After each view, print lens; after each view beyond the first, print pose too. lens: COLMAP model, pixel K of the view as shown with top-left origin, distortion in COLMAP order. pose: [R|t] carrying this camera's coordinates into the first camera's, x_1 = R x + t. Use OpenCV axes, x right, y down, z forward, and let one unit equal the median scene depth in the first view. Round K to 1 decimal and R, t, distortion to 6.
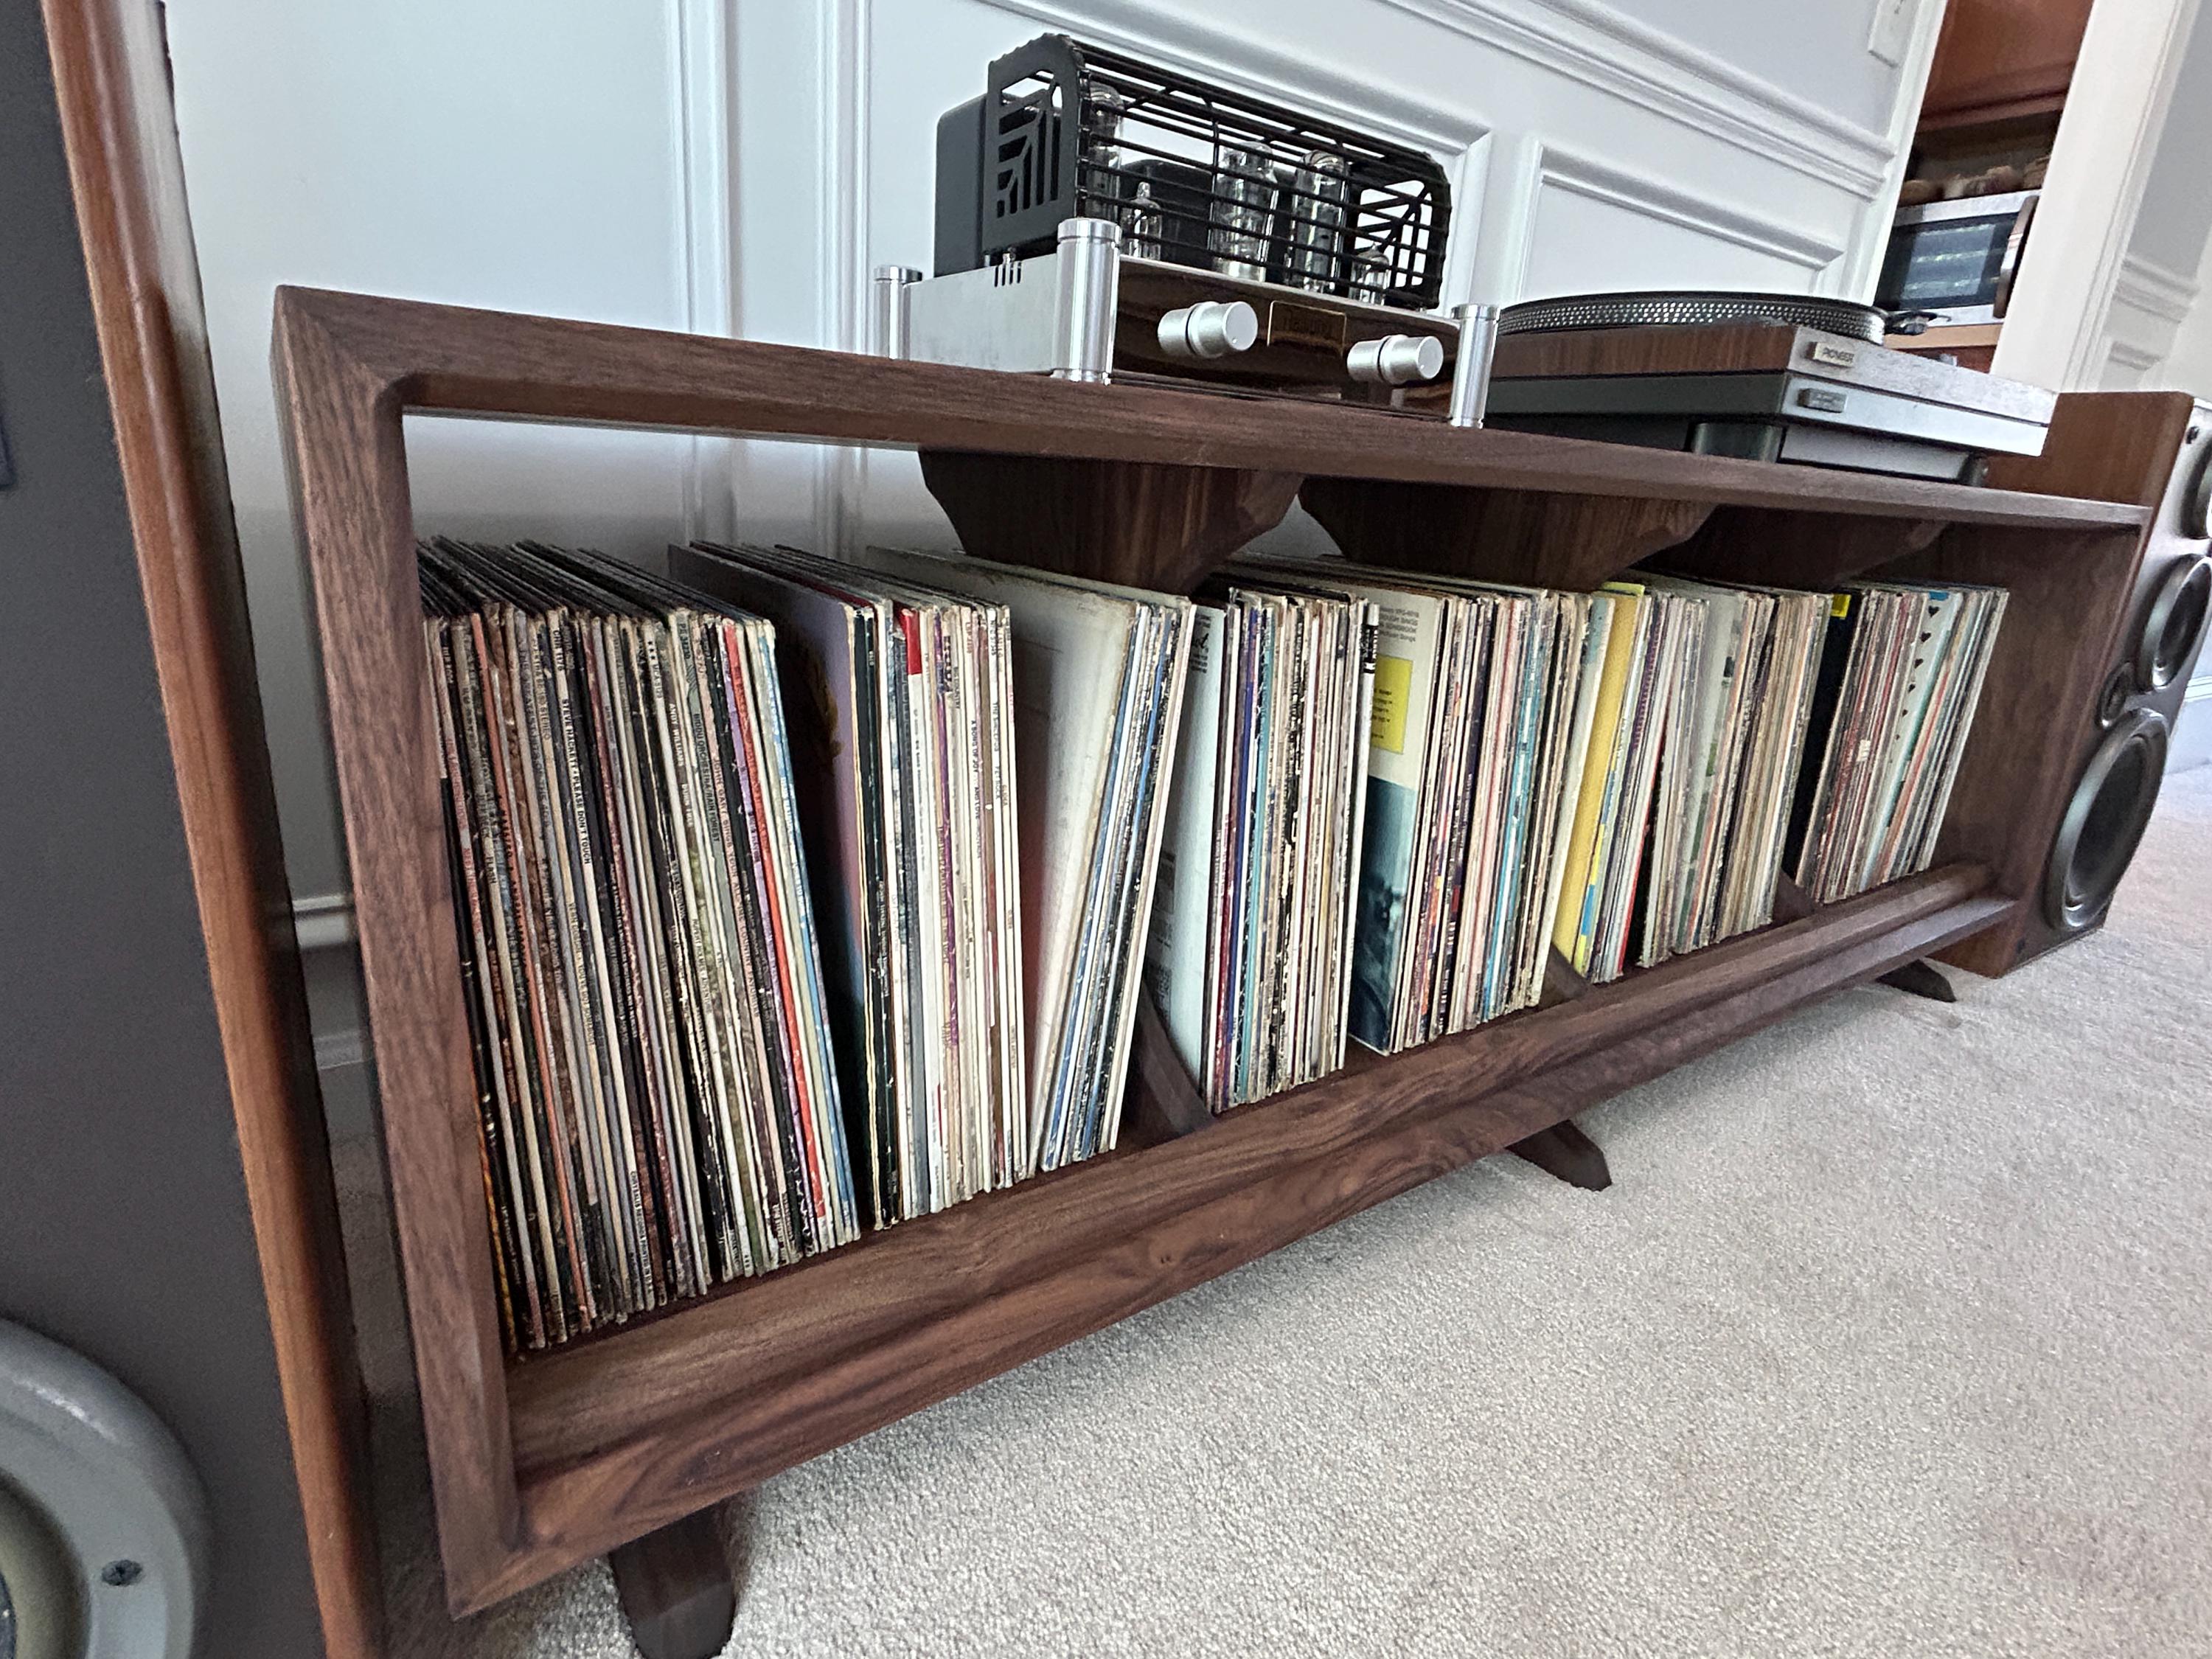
lens RADIAL K [[1131.3, 0, 1089.1], [0, 1131.3, 816.2], [0, 0, 1]] dist [-0.001315, 0.000987]
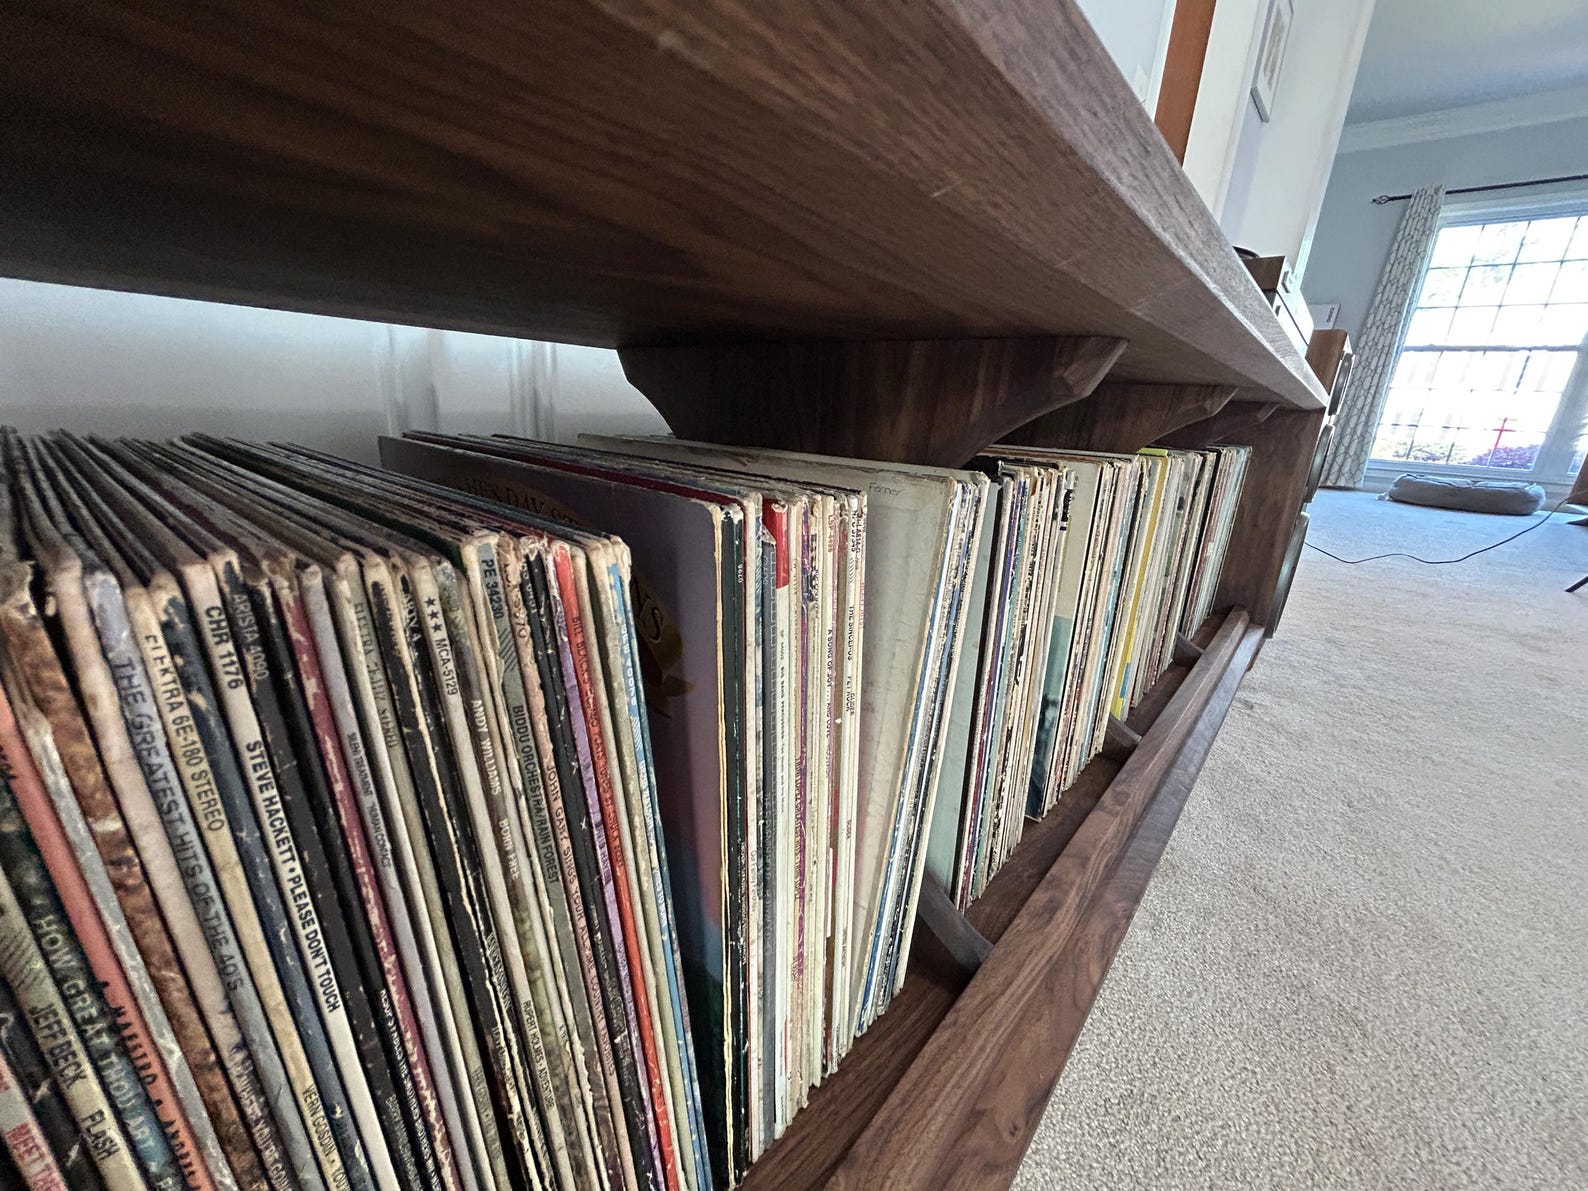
lens RADIAL K [[635.0, 0, 792.1], [0, 635.0, 596.3], [0, 0, 1]] dist [-0.001571, 0.000950]
pose [[0.967194, -0.084429, 0.239600, -0.237199], [0.081903, 0.996429, 0.020499, -0.119128], [-0.240475, -0.000203, 0.970655, 0.538271]]
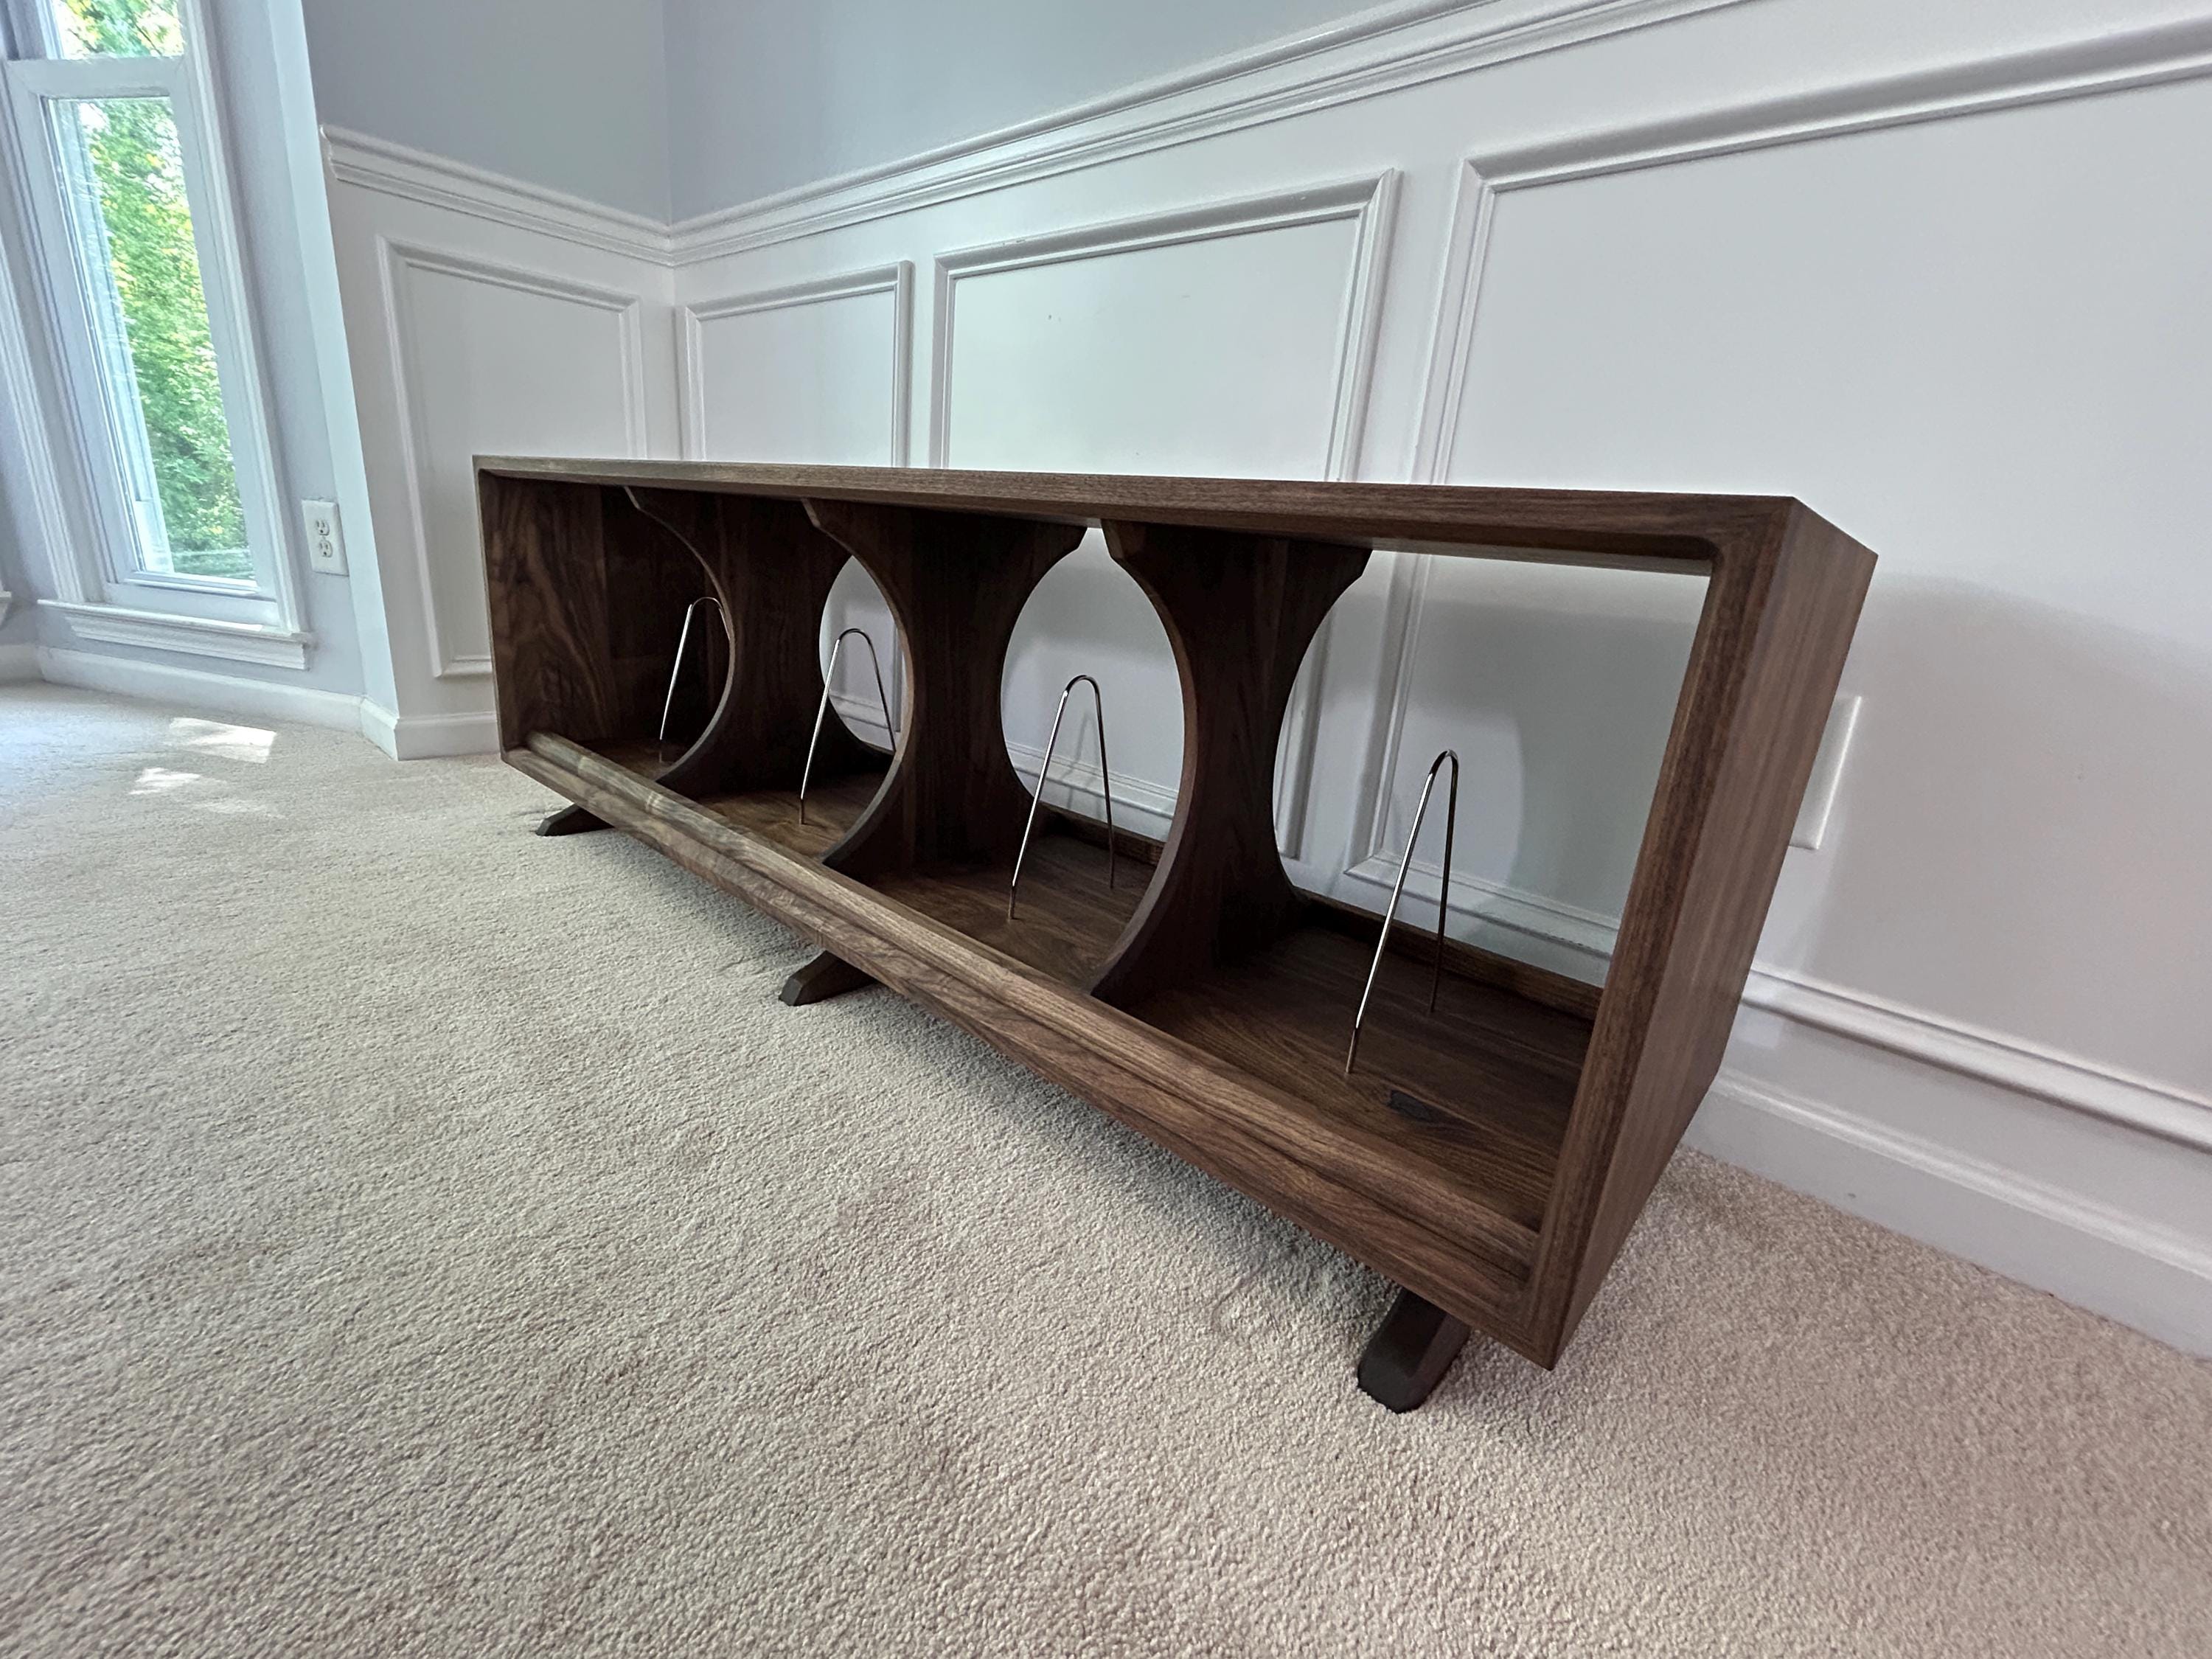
lens RADIAL K [[954.0, 0, 1109.0], [0, 954.0, 826.3], [0, 0, 1]] dist [0.001397, -0.000862]
pose [[0.246464, 0.241134, -0.938675, 2.576795], [-0.346912, 0.926326, 0.146875, -0.288000], [0.904935, 0.289438, 0.311958, 1.503604]]
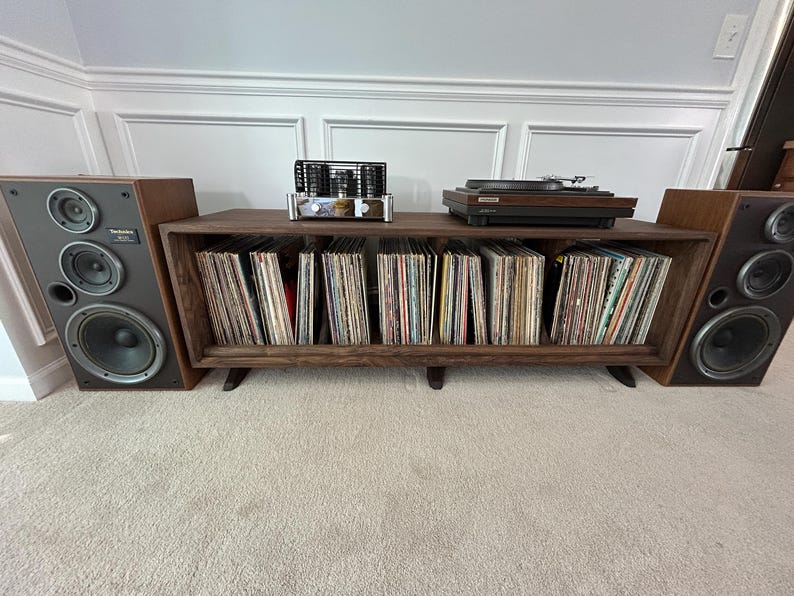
lens RADIAL K [[317.5, 0, 398.2], [0, 317.5, 297.3], [0, 0, 1]] dist [-0.001571, 0.000950]
pose [[0.845992, 0.145524, -0.512952, 1.462481], [-0.124993, 0.989354, 0.074533, -0.153415], [0.518337, 0.001061, 0.855176, -0.200530]]
